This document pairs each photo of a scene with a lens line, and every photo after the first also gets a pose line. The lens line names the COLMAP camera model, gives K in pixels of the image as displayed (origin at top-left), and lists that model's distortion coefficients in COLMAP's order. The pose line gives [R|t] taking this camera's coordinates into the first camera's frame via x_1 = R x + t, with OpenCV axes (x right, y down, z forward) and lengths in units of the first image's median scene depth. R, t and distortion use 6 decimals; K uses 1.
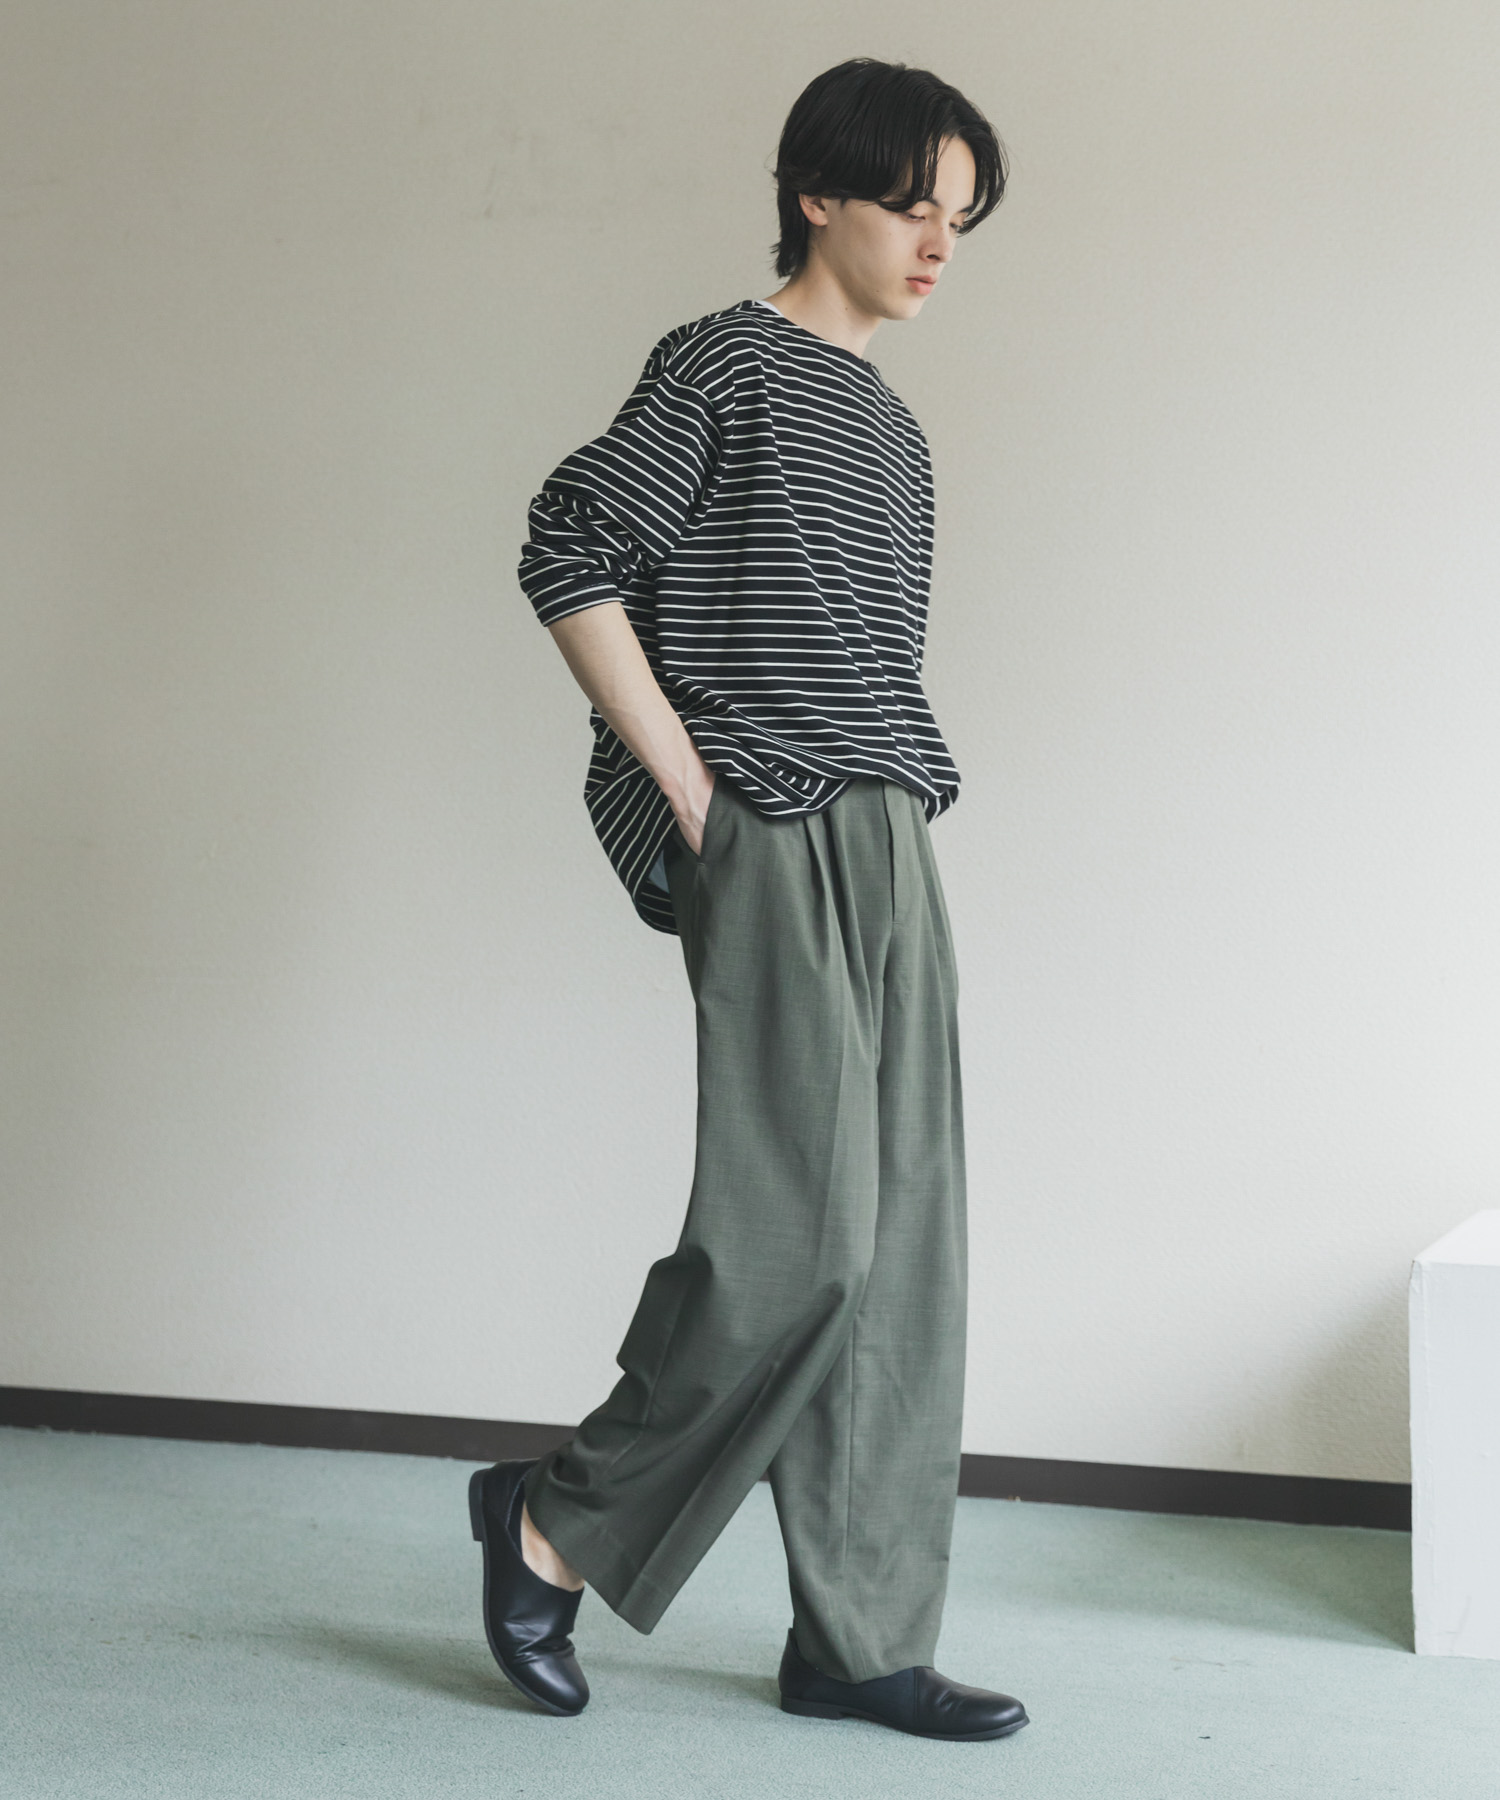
lens RADIAL K [[3216.8, 0, 719.4], [0, 3216.8, 816.8], [0, 0, 1]] dist [-0.014874, 0.000000]
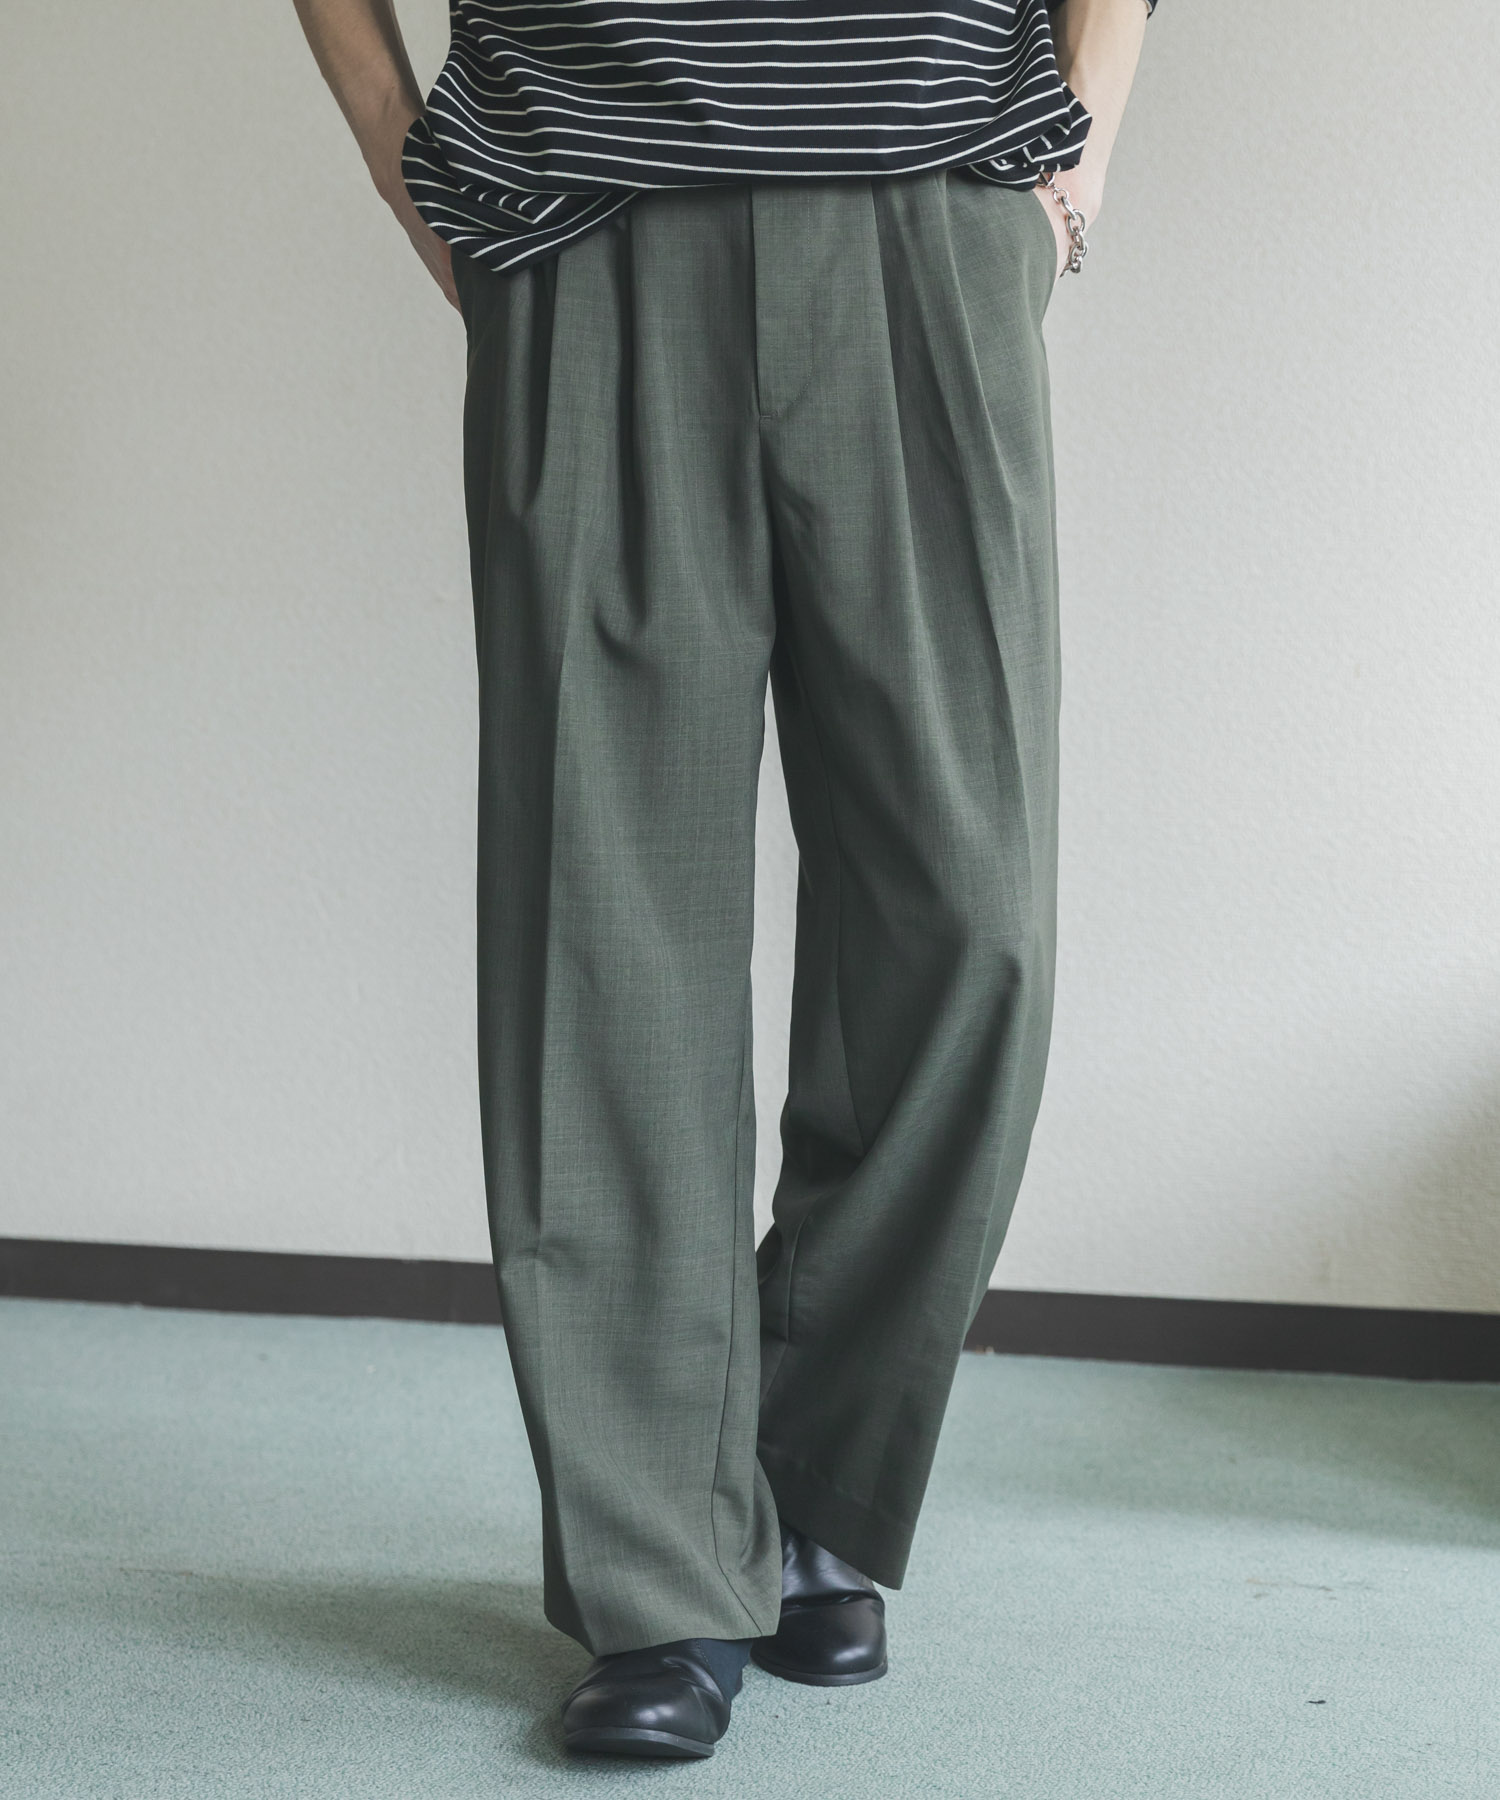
lens RADIAL K [[4239.7, 0, 669.4], [0, 4239.7, 835.8], [0, 0, 1]] dist [-0.015146, 0.000000]
pose [[0.999426, -0.010970, 0.032038, -0.000622], [0.008429, 0.996888, 0.078377, 0.037260], [-0.032798, -0.078062, 0.996409, 0.138334]]
